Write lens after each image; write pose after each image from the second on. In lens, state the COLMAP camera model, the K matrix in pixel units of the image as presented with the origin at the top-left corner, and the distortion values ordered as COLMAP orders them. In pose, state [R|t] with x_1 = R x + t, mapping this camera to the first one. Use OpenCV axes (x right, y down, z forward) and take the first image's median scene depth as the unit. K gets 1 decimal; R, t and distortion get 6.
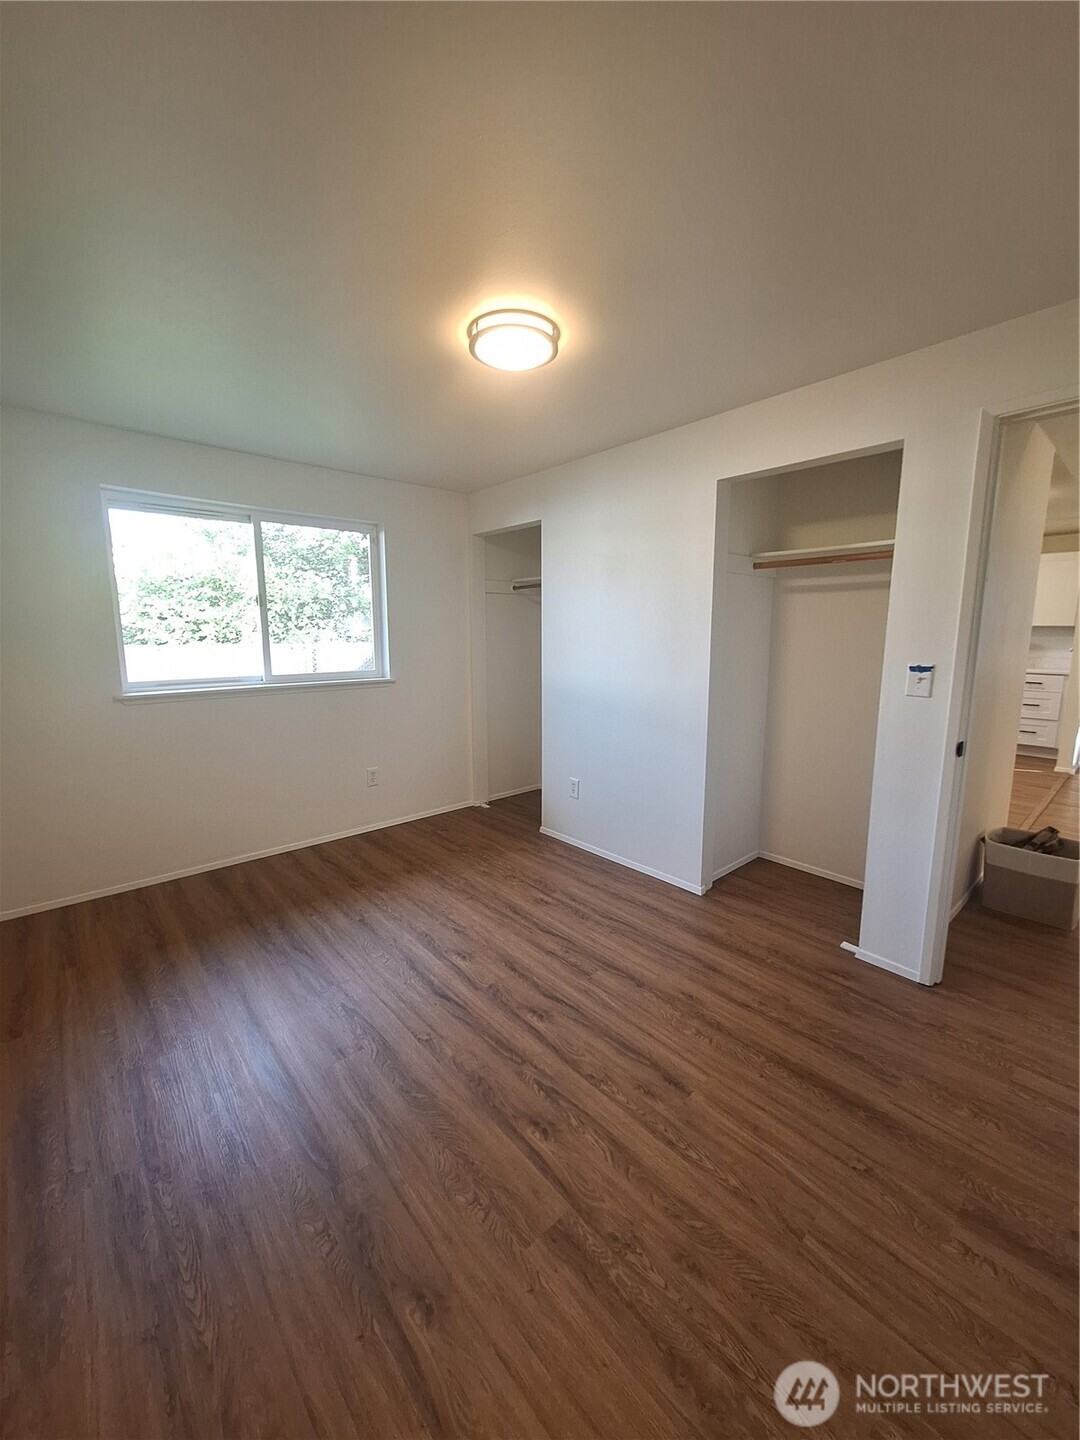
lens RADIAL K [[565.9, 0, 541.1], [0, 565.9, 714.8], [0, 0, 1]] dist [0.000329, 0.000653]
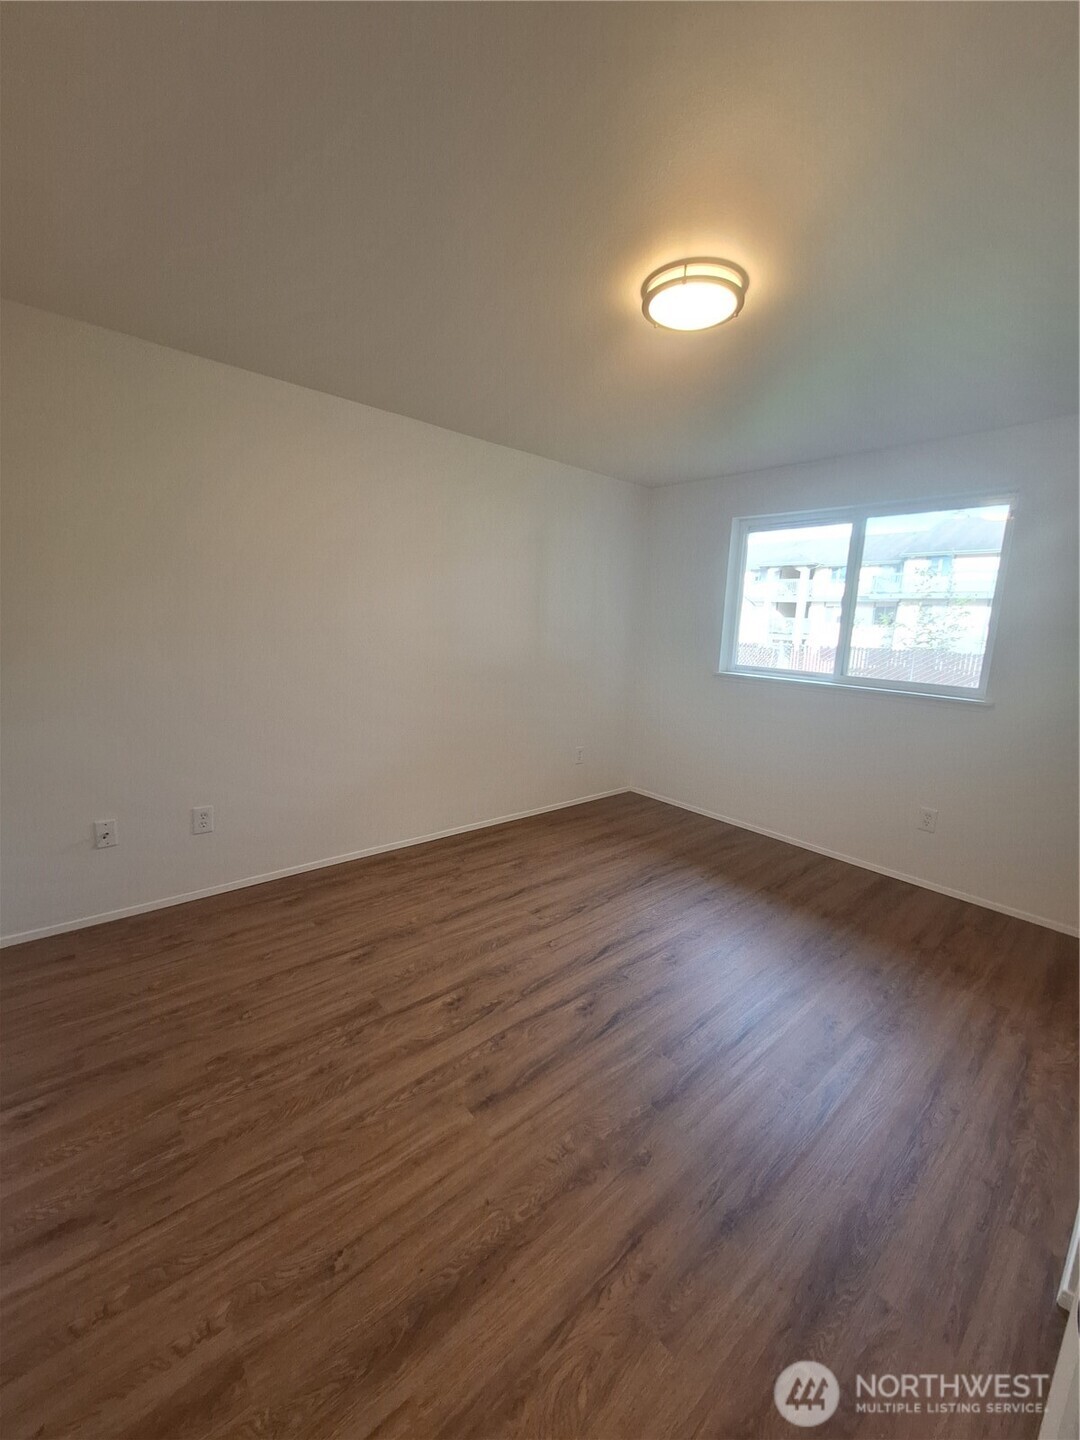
lens RADIAL K [[565.9, 0, 536.7], [0, 565.9, 722.8], [0, 0, 1]] dist [0.000329, 0.000653]
pose [[-0.022098, 0.175999, -0.984142, 1.138281], [-0.189536, 0.965793, 0.176973, -0.138935], [0.981625, 0.190441, 0.012016, 1.044925]]
